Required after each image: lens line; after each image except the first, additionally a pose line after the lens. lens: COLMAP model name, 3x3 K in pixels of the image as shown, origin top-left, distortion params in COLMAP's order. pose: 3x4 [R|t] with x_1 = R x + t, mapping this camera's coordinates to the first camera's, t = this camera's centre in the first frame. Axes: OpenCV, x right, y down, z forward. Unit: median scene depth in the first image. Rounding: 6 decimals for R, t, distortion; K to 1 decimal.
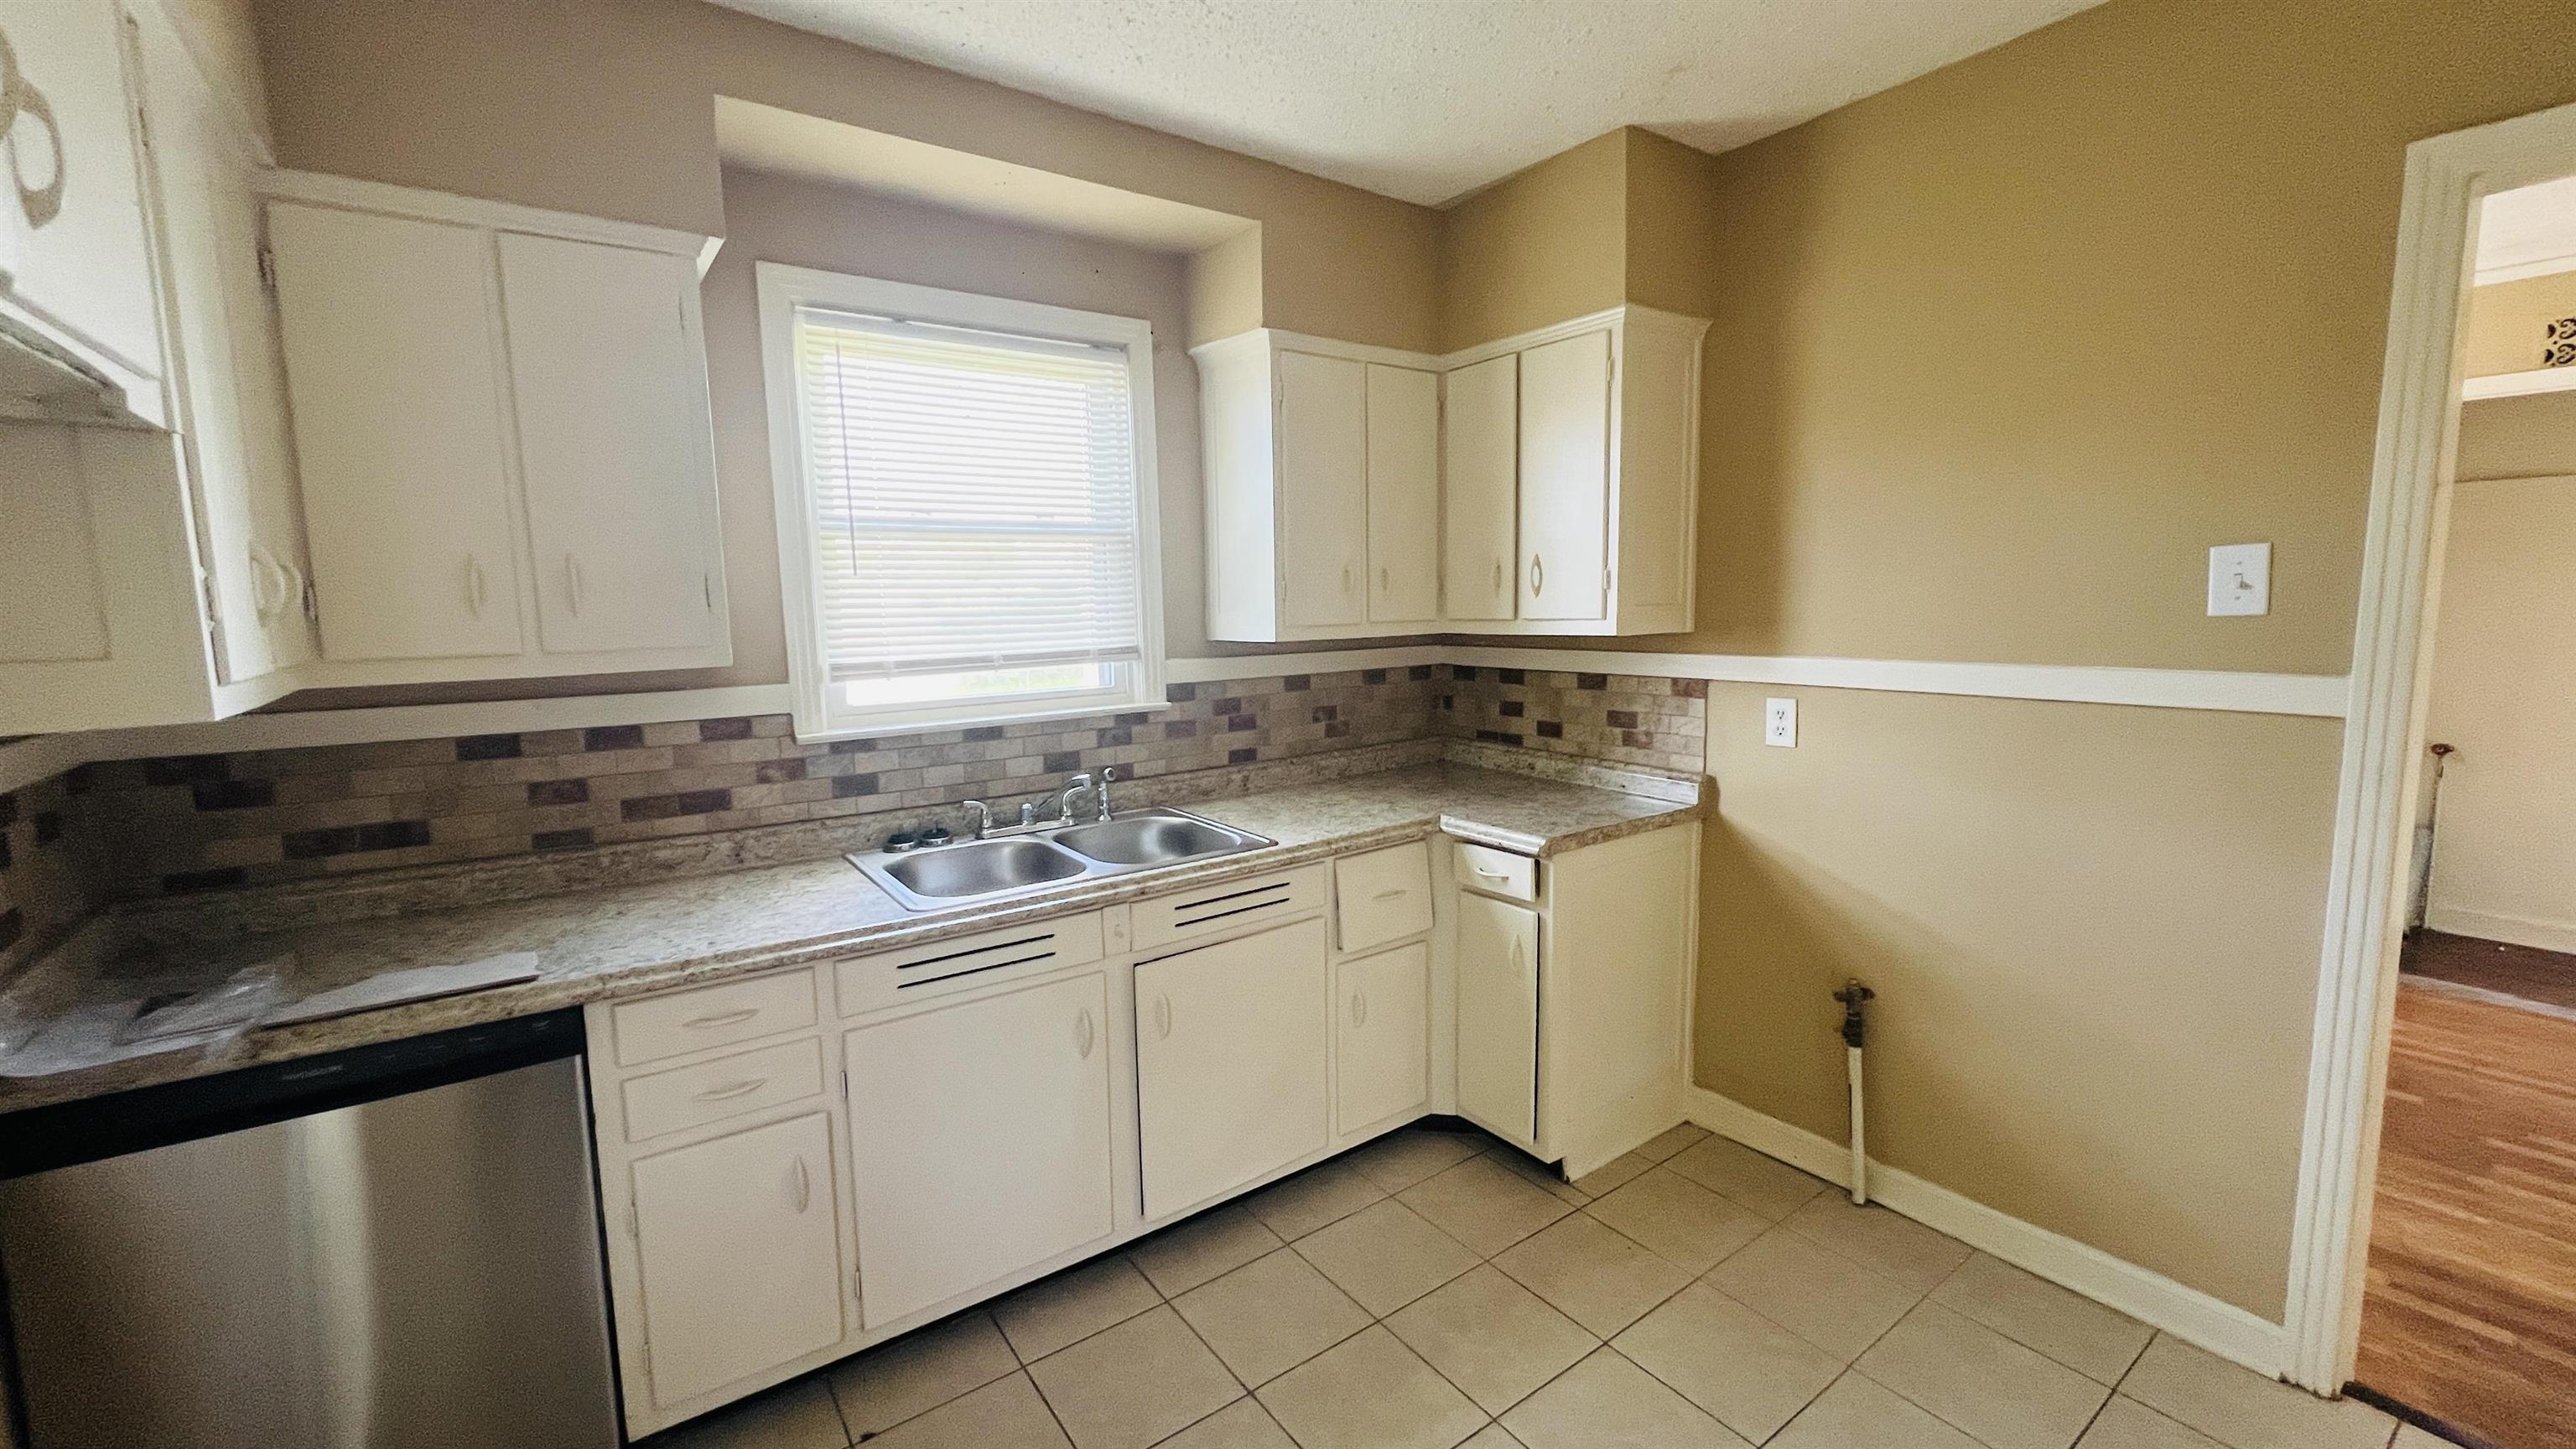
lens RADIAL K [[1034.4, 0, 1288.0], [0, 1034.4, 724.5], [0, 0, 1]] dist [-0.001002, -0.000112]
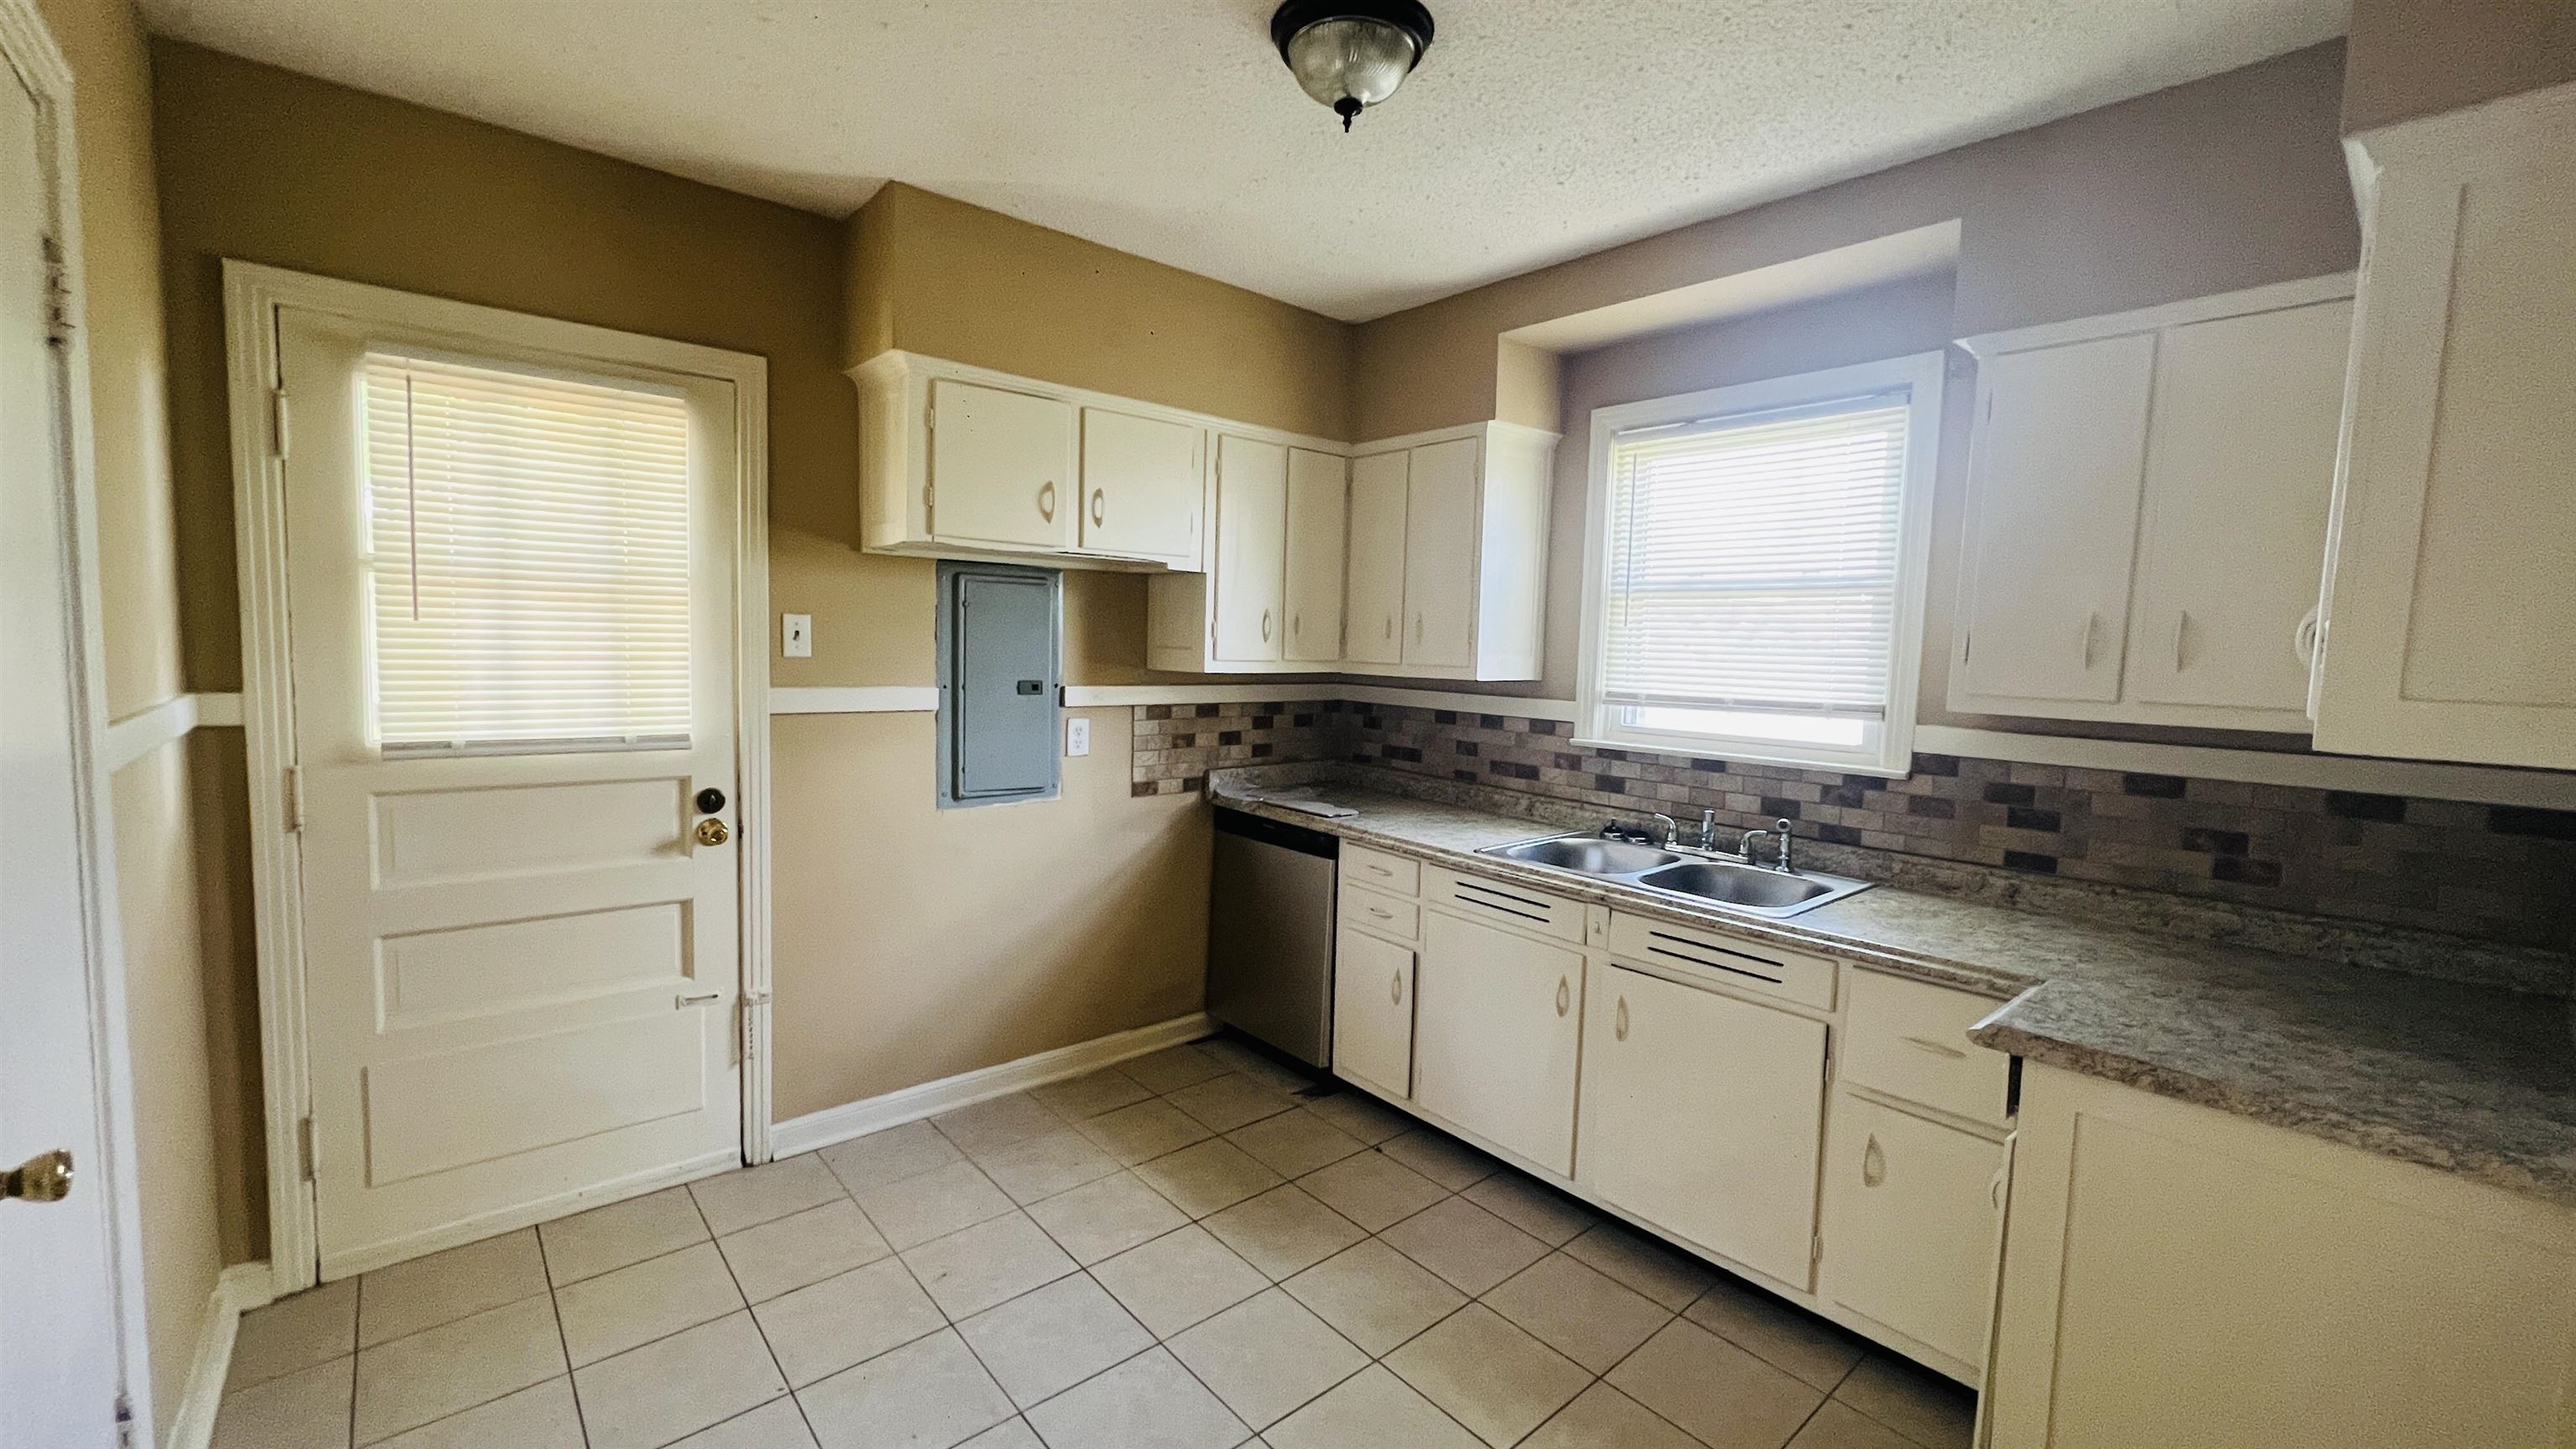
lens RADIAL K [[1036.5, 0, 1288.0], [0, 1036.5, 724.5], [0, 0, 1]] dist [-0.003123, -0.000487]
pose [[0.087529, 0.101566, -0.990971, 0.843714], [-0.153312, 0.984310, 0.087341, -0.067960], [0.984294, 0.144283, 0.101727, 0.445951]]
